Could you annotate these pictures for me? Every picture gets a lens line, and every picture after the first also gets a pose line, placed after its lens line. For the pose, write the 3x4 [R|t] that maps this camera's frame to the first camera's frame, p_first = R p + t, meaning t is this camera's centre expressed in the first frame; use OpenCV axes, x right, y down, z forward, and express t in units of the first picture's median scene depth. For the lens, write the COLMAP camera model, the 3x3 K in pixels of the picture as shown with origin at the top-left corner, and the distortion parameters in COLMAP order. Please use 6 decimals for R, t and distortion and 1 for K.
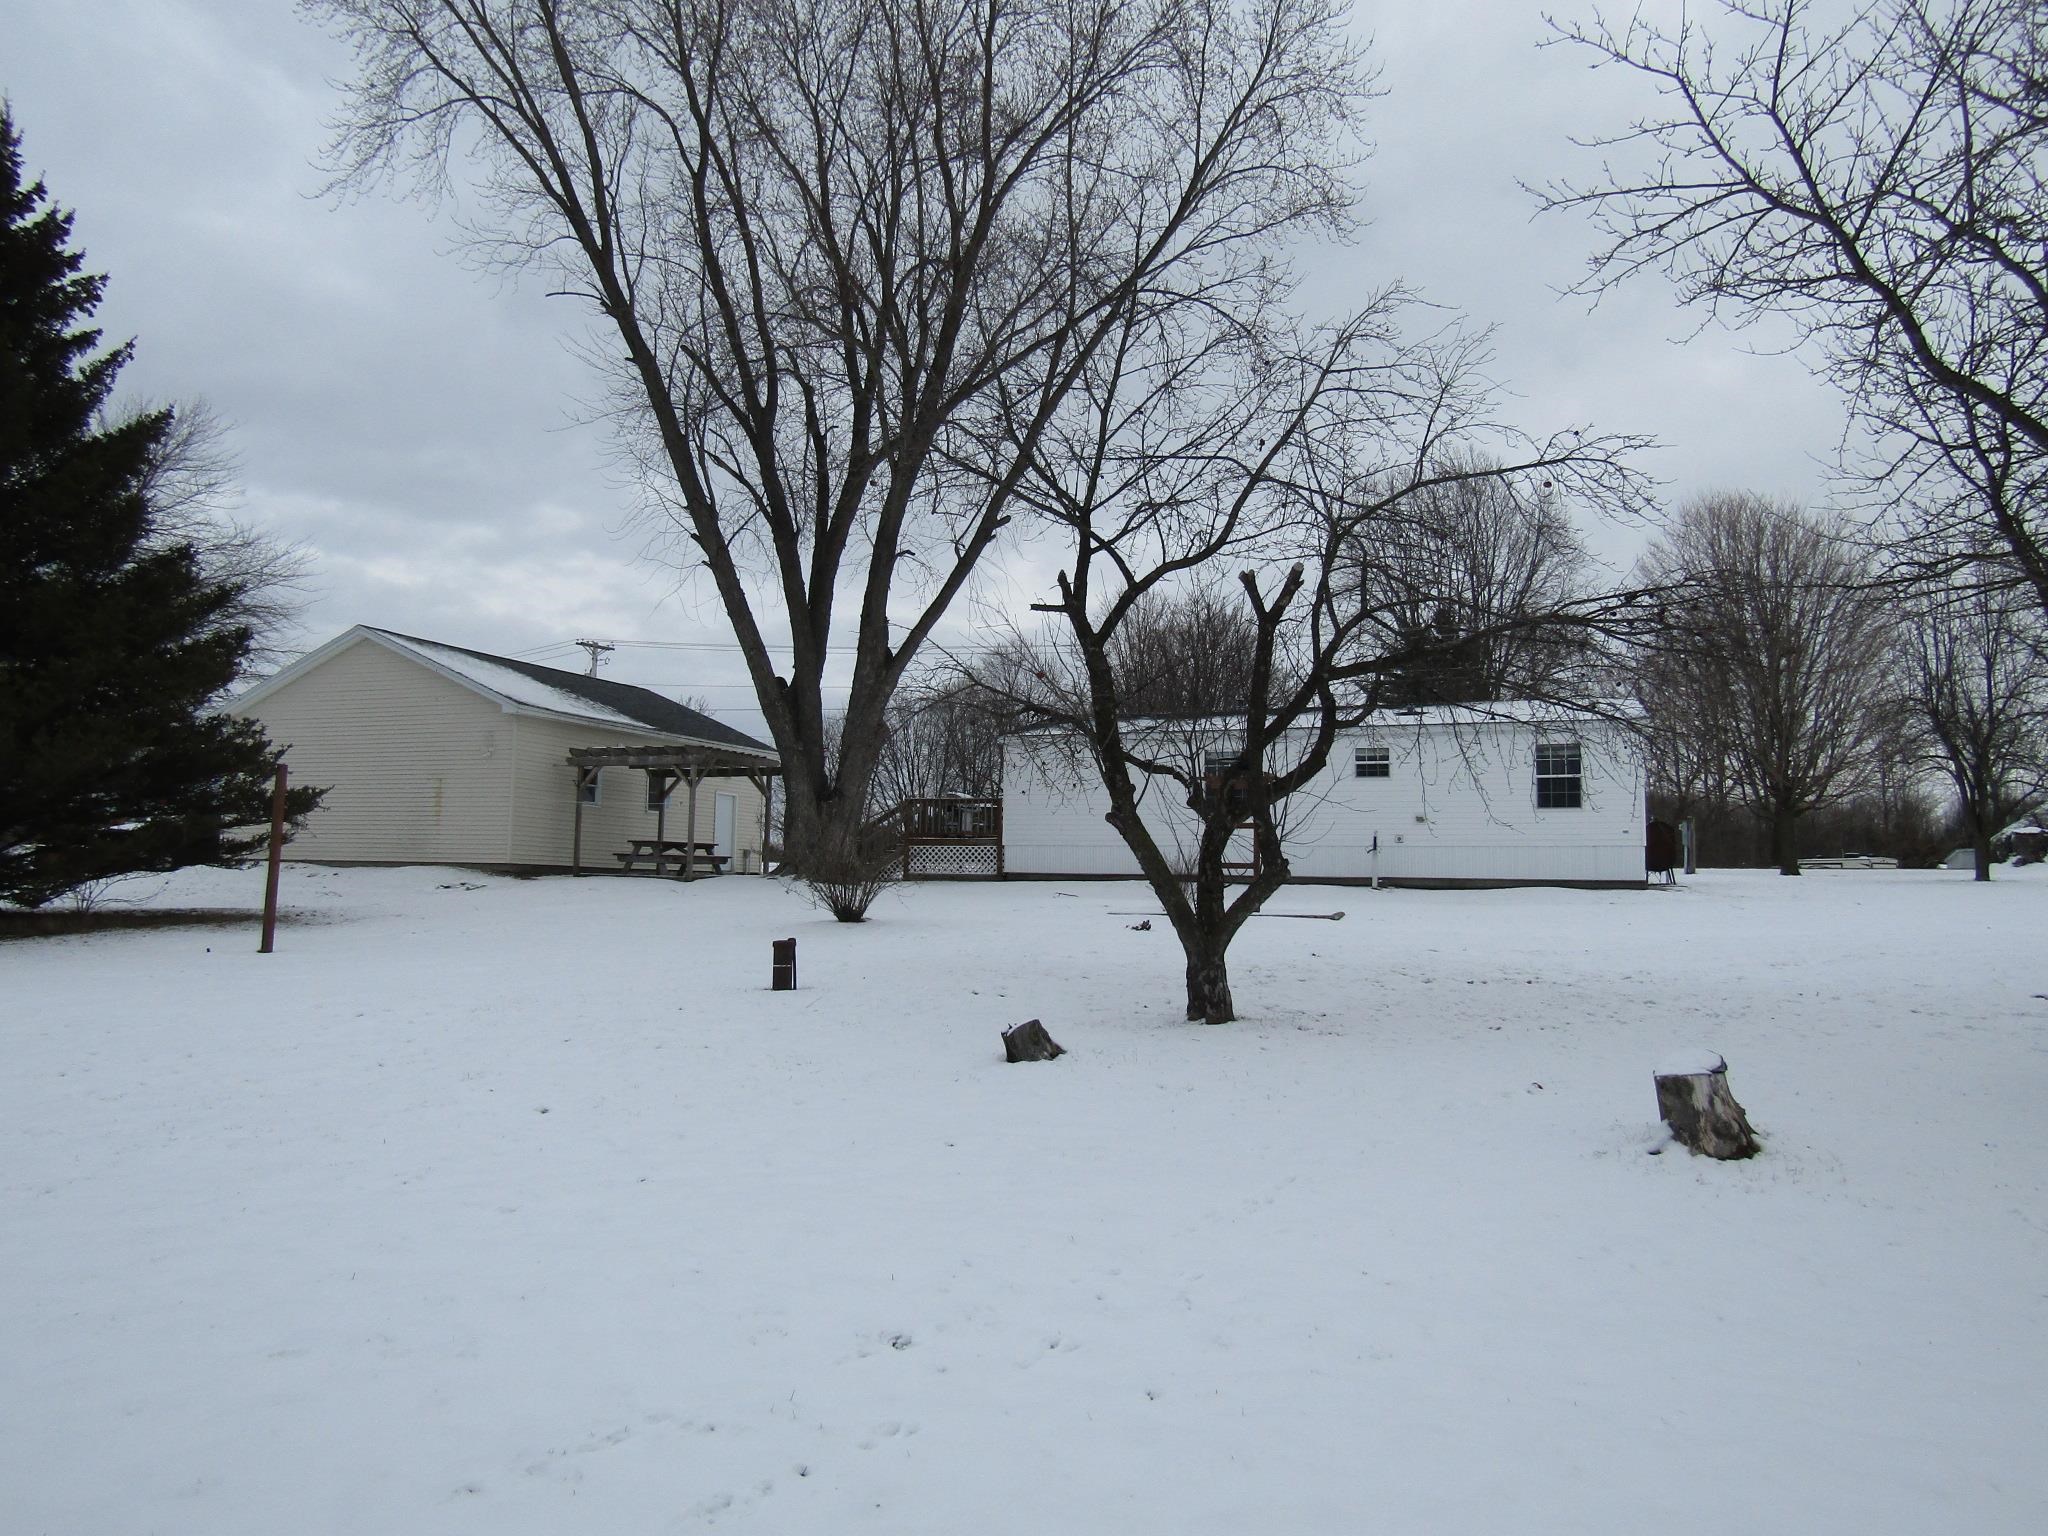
lens RADIAL K [[1459.1, 0, 1024.0], [0, 1459.1, 768.0], [0, 0, 1]] dist [-0.004360, -0.001123]
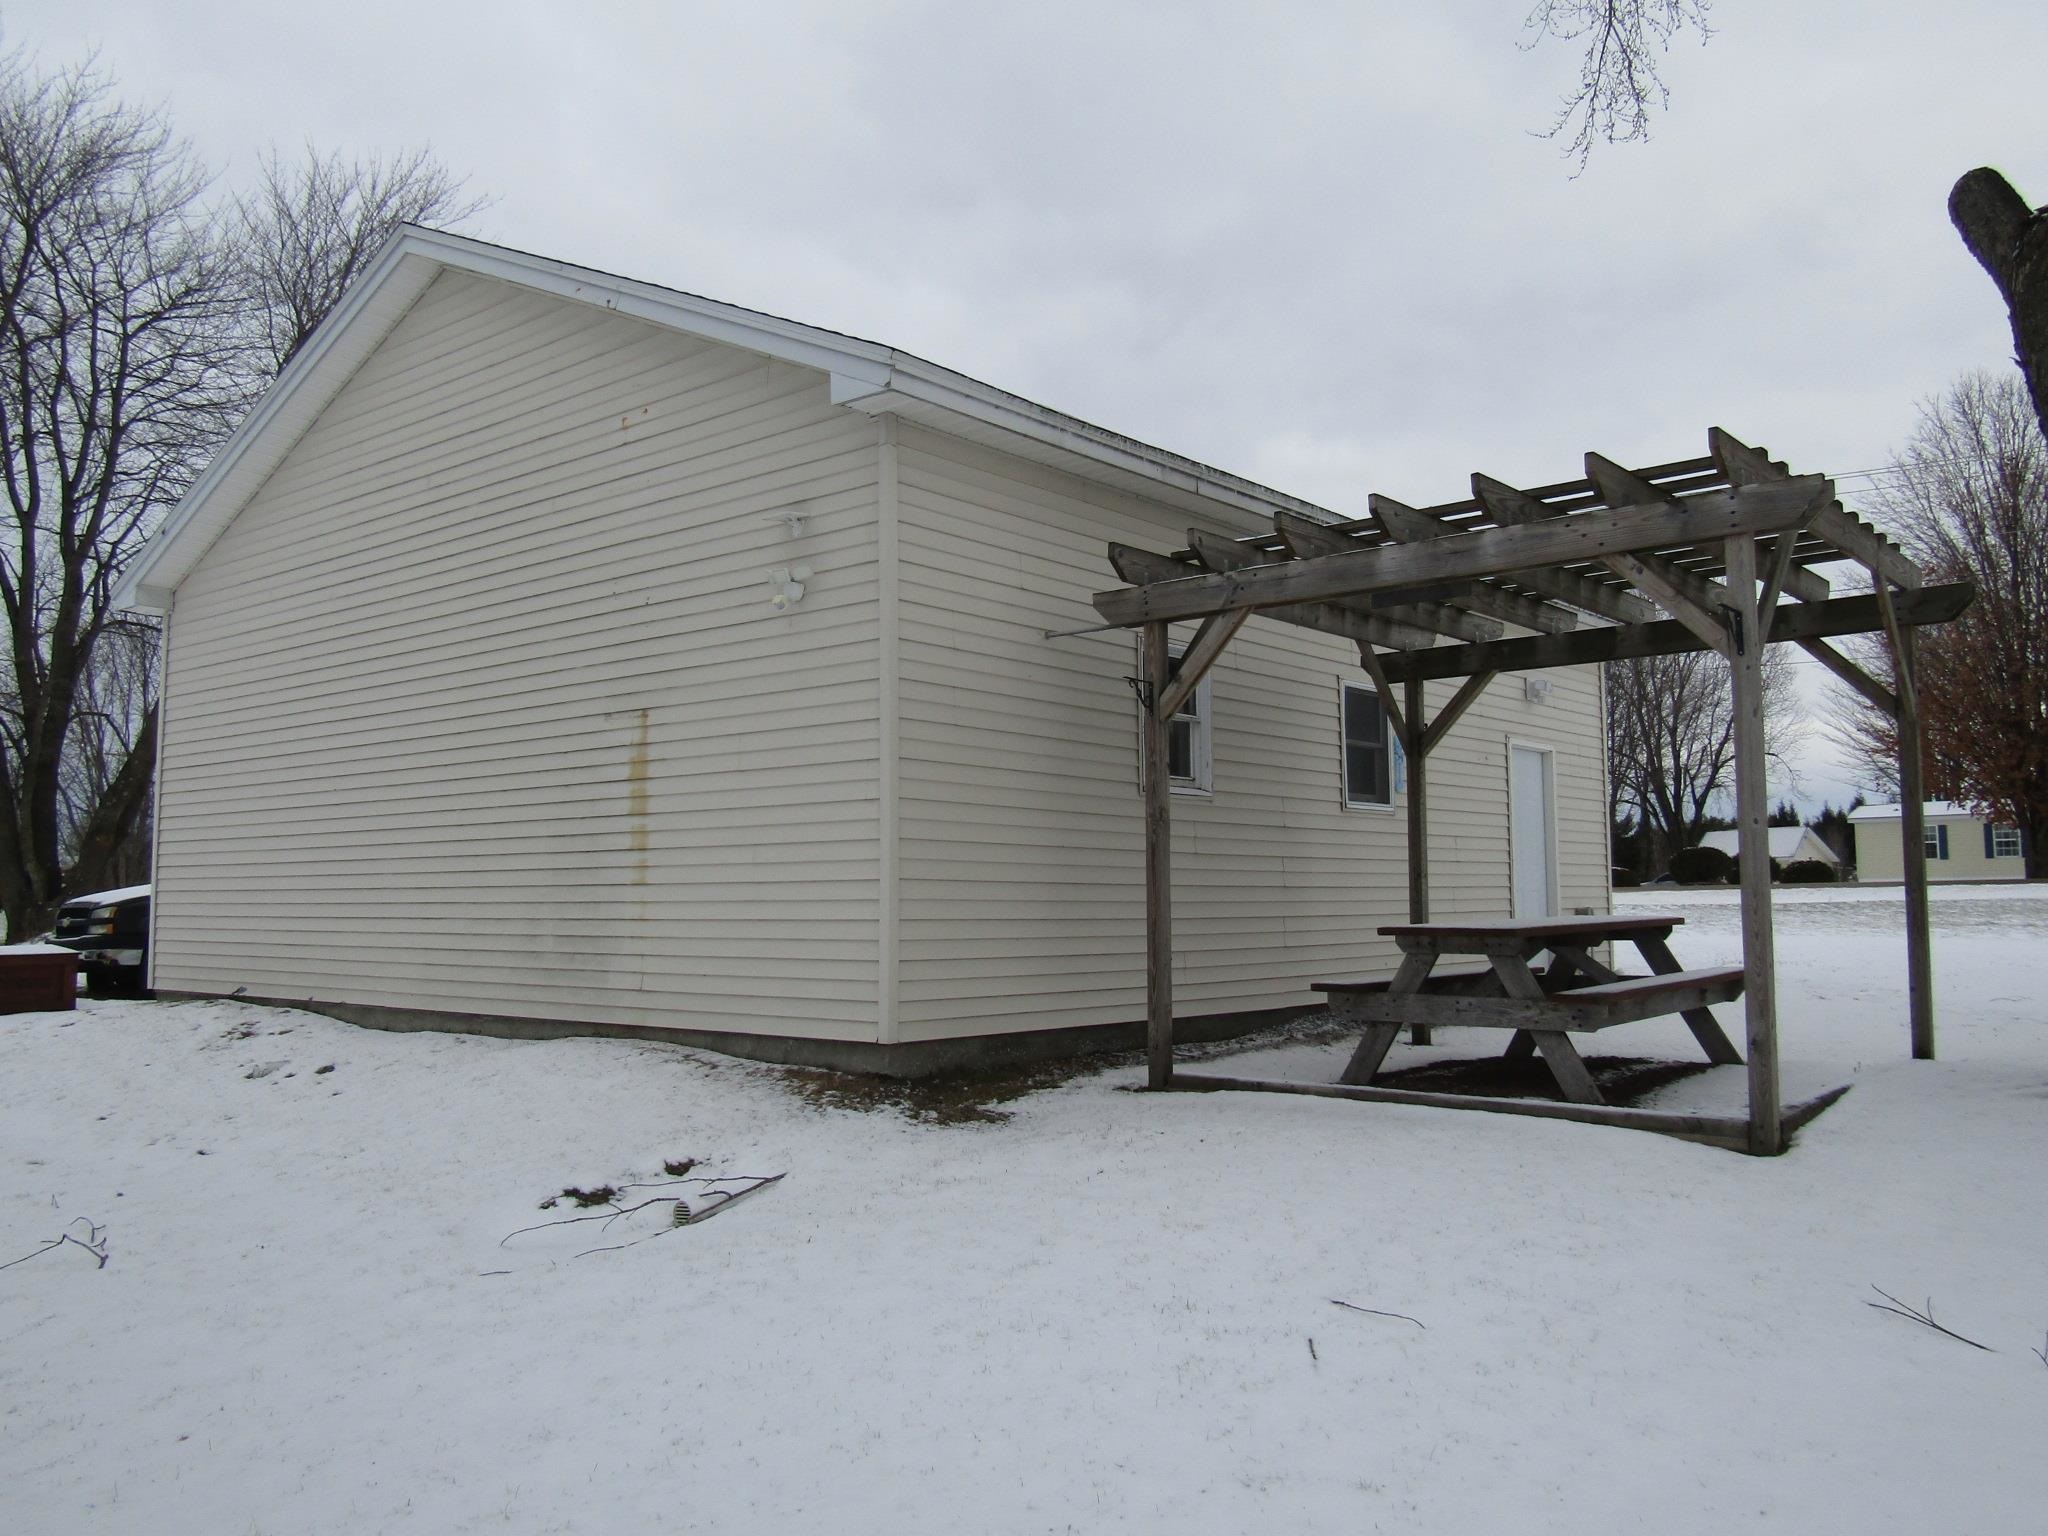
lens RADIAL K [[1632.3, 0, 1024.0], [0, 1632.3, 768.0], [0, 0, 1]] dist [-0.000053, -0.000015]
pose [[0.942380, -0.057952, -0.329486, -0.241557], [0.059221, 0.998226, -0.006192, 0.023832], [0.329260, -0.013678, 0.944140, 0.751088]]
